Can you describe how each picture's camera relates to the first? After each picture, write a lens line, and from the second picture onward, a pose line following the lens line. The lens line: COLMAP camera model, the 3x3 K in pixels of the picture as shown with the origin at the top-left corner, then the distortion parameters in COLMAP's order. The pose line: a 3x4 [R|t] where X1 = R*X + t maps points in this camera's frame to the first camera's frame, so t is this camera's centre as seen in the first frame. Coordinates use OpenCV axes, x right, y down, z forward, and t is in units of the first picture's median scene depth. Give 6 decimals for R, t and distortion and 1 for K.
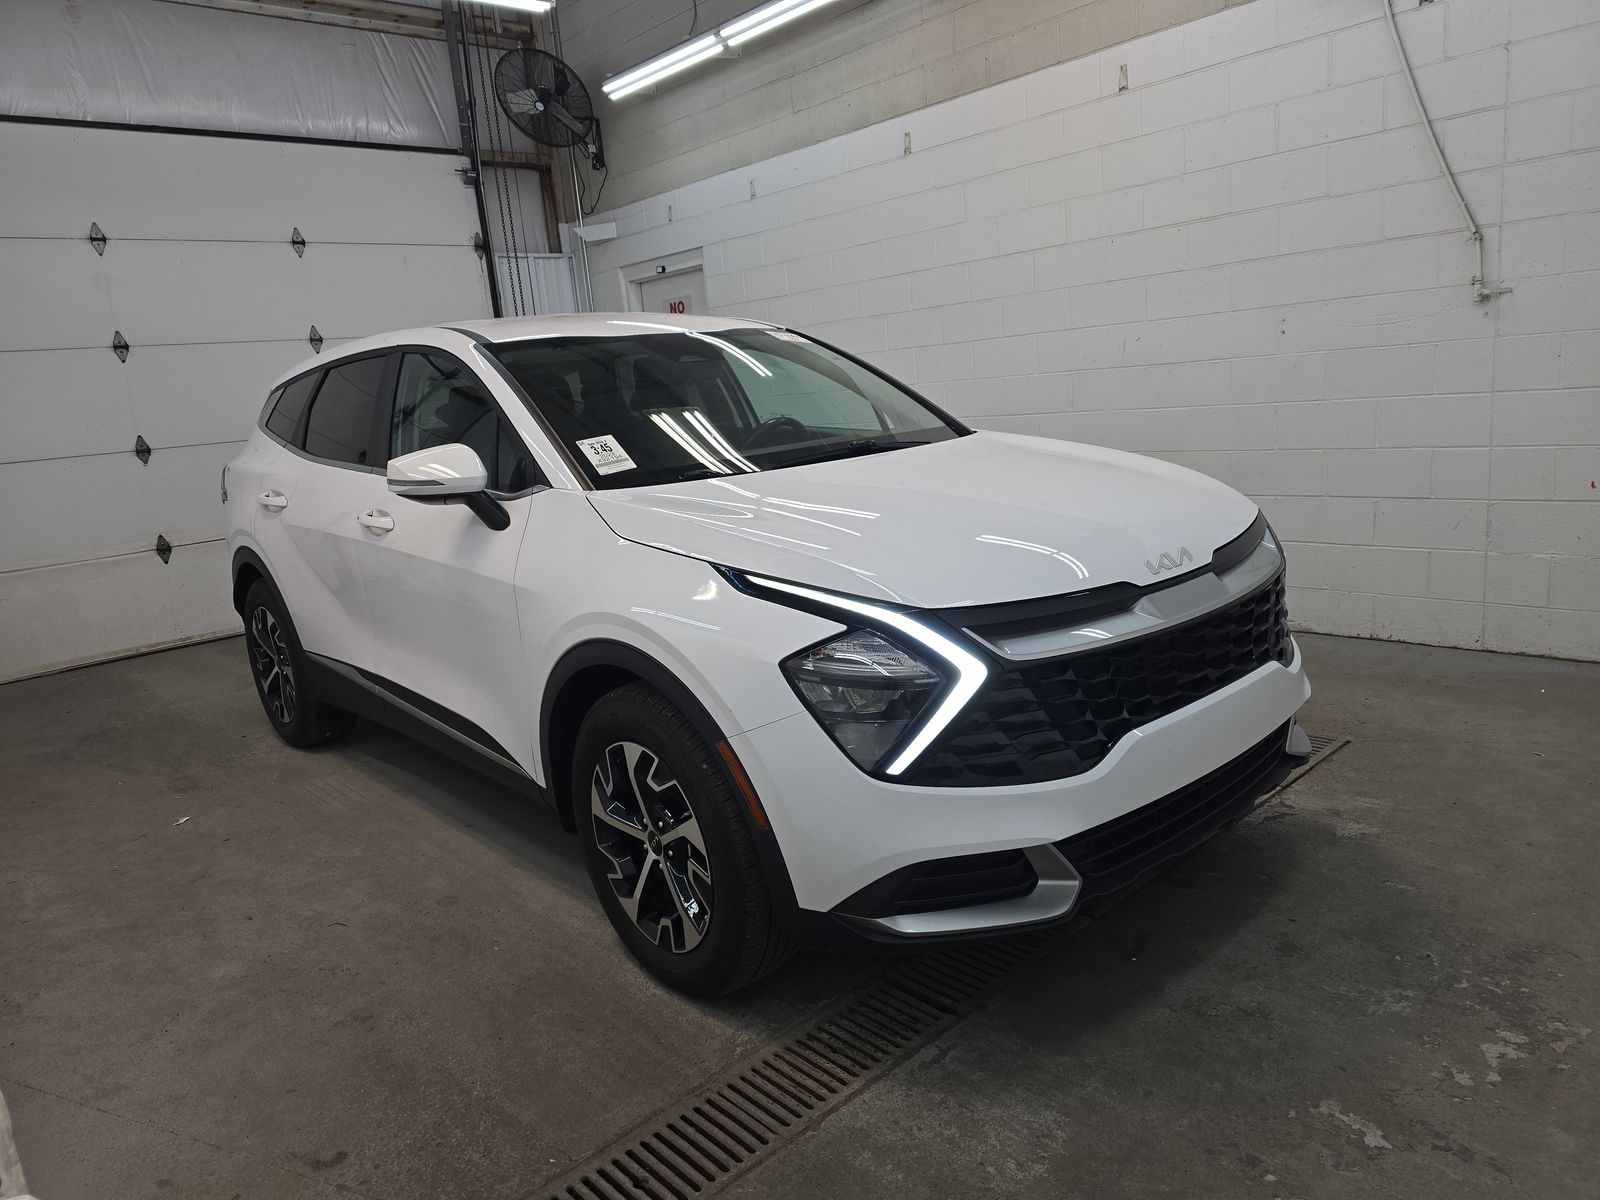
lens RADIAL K [[1067.5, 0, 794.0], [0, 1067.5, 593.6], [0, 0, 1]] dist [0.054671, -0.049931]
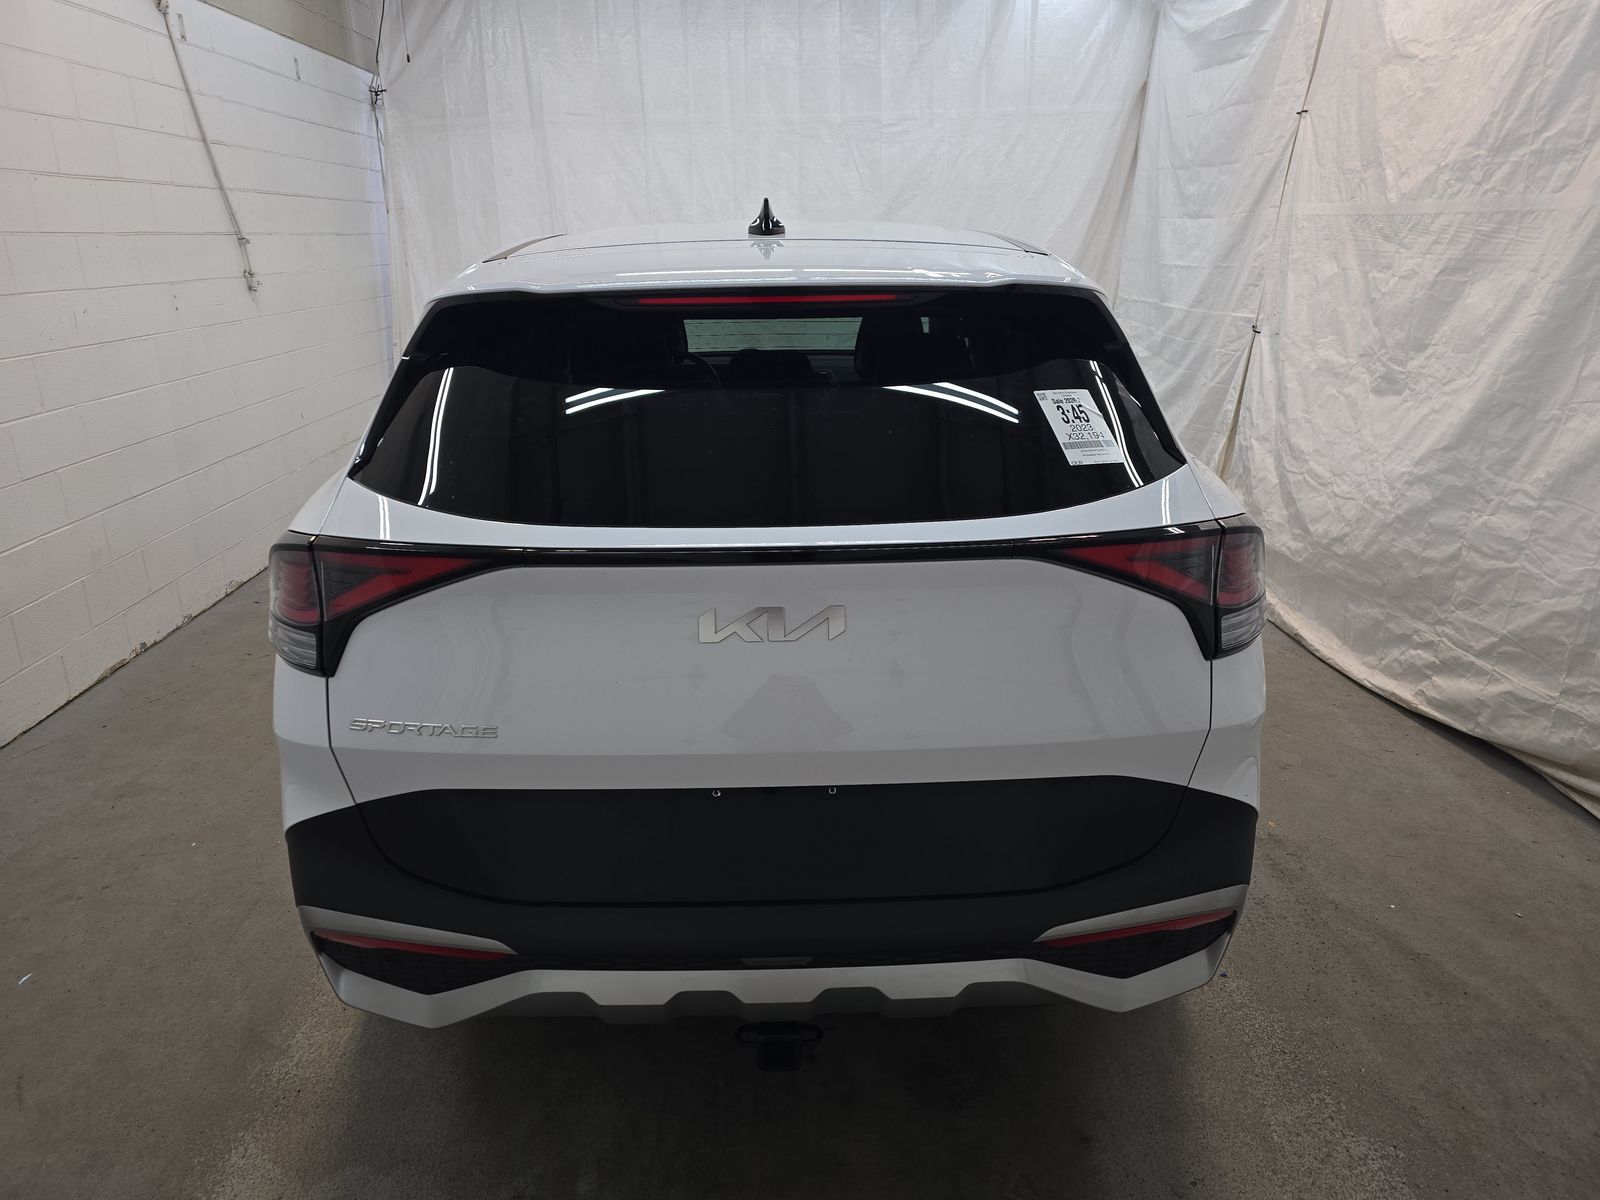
lens RADIAL K [[1067.5, 0, 794.0], [0, 1067.5, 593.6], [0, 0, 1]] dist [0.054671, -0.049931]
pose [[-0.750084, -0.111507, 0.651875, -0.737128], [0.209380, 0.894939, 0.394009, -0.301688], [-0.627323, 0.432030, -0.647932, 1.513945]]
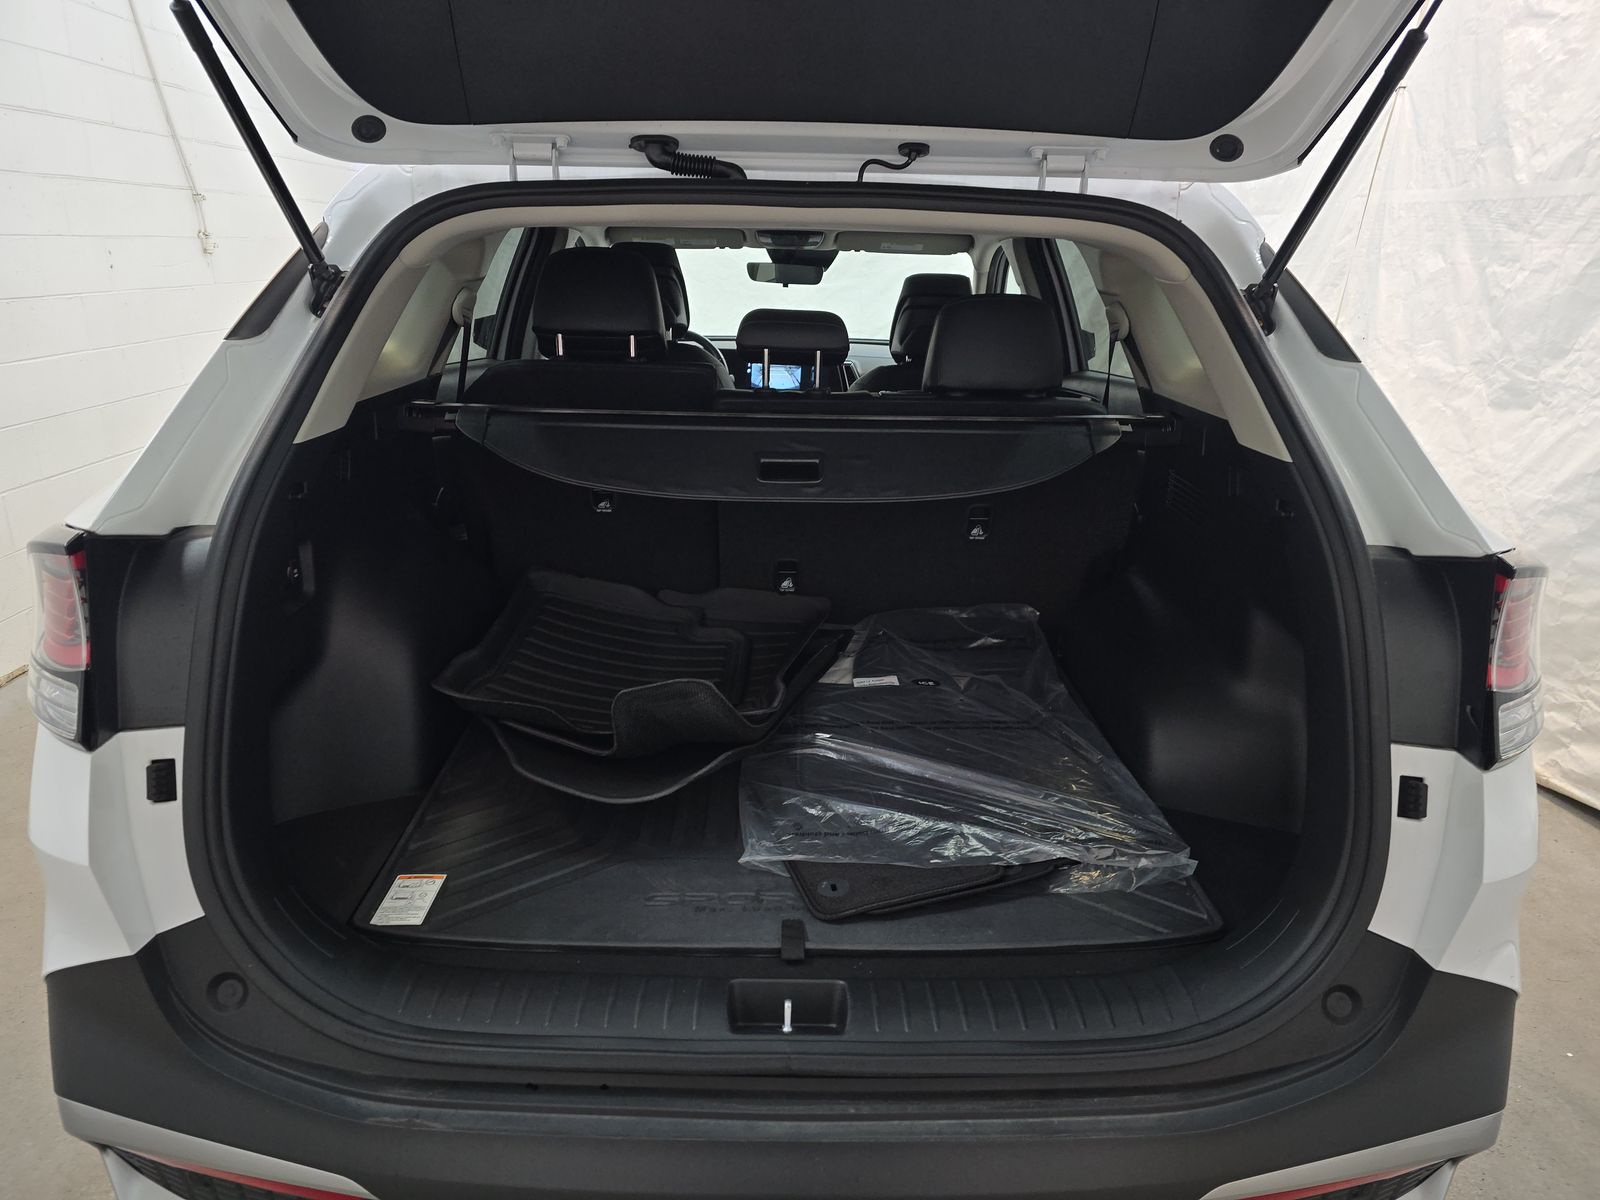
lens RADIAL K [[1089.8, 0, 800.9], [0, 1089.8, 571.6], [0, 0, 1]] dist [0.034591, -0.003571]
pose [[-0.751158, -0.117844, 0.649518, -0.646240], [0.175466, 0.912897, 0.368552, -0.263029], [-0.636375, 0.390809, -0.665053, 1.434971]]
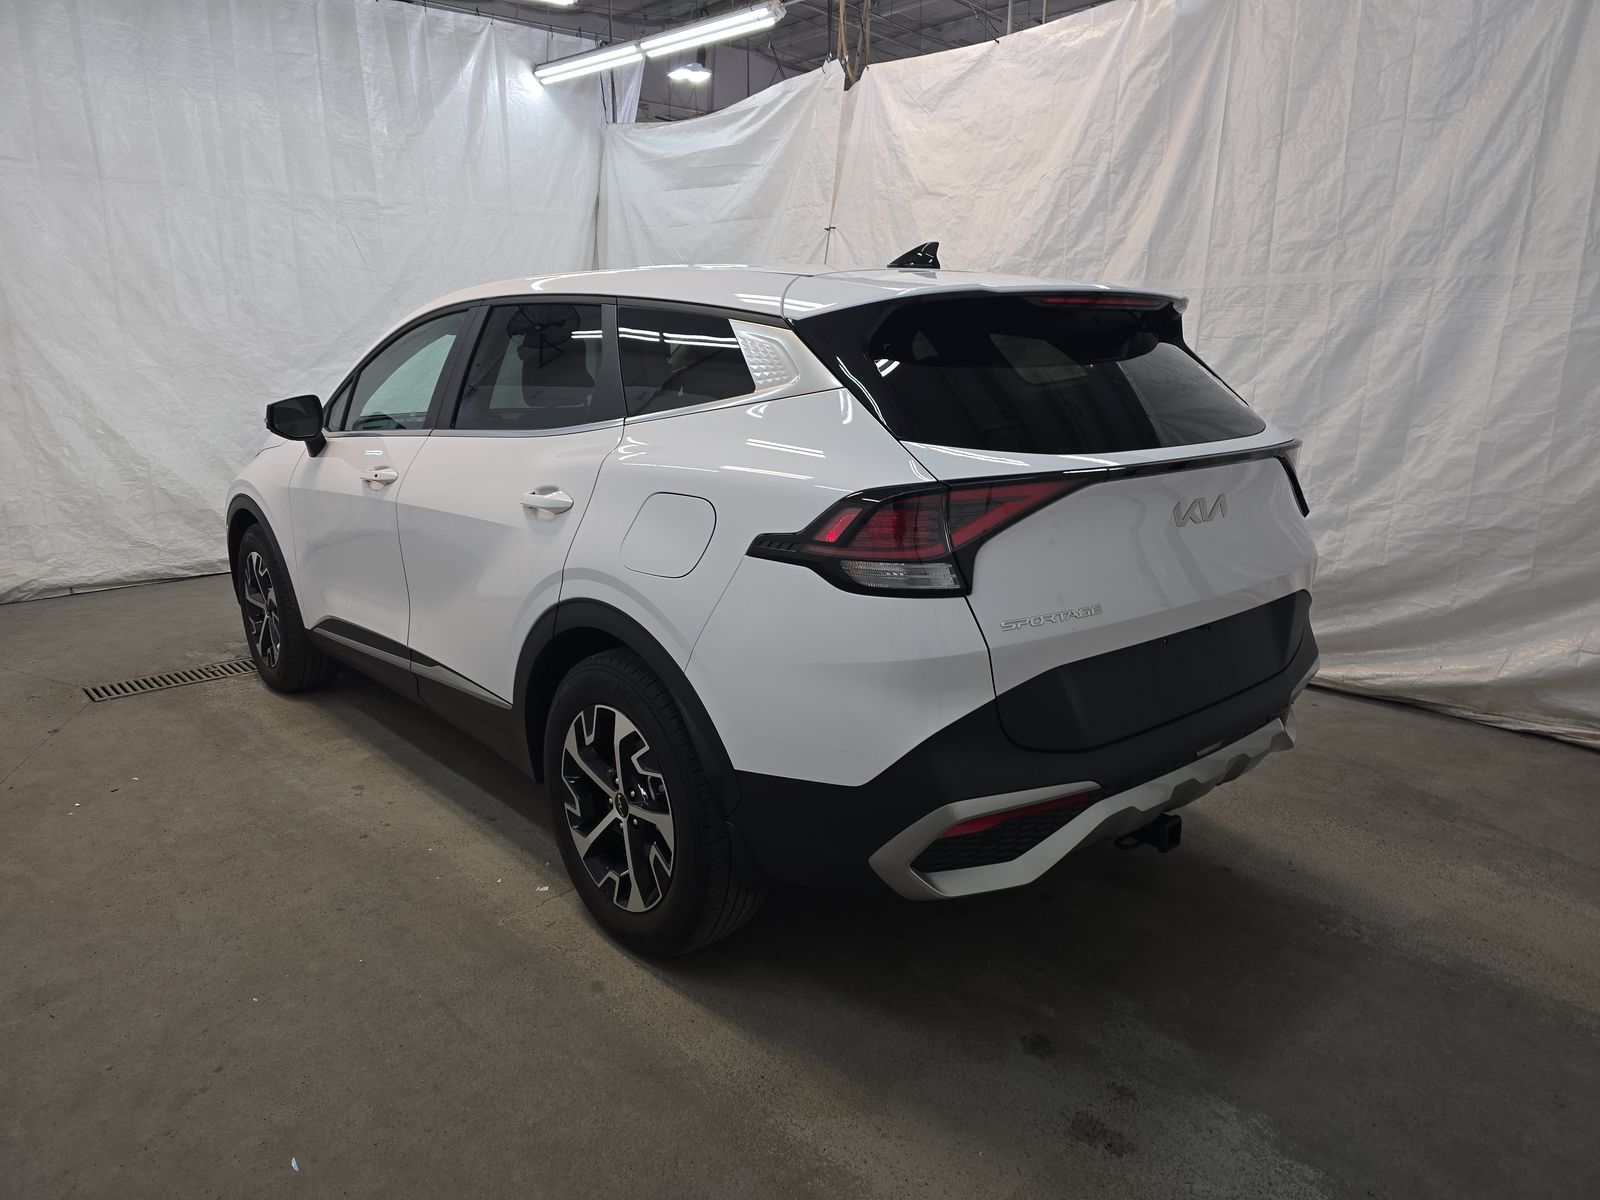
lens RADIAL K [[1067.5, 0, 794.0], [0, 1067.5, 593.6], [0, 0, 1]] dist [0.054671, -0.049931]
pose [[-0.995937, 0.083508, 0.033700, -0.313339], [0.089961, 0.905935, 0.413749, -0.355527], [0.004021, 0.415100, -0.909767, 1.795165]]
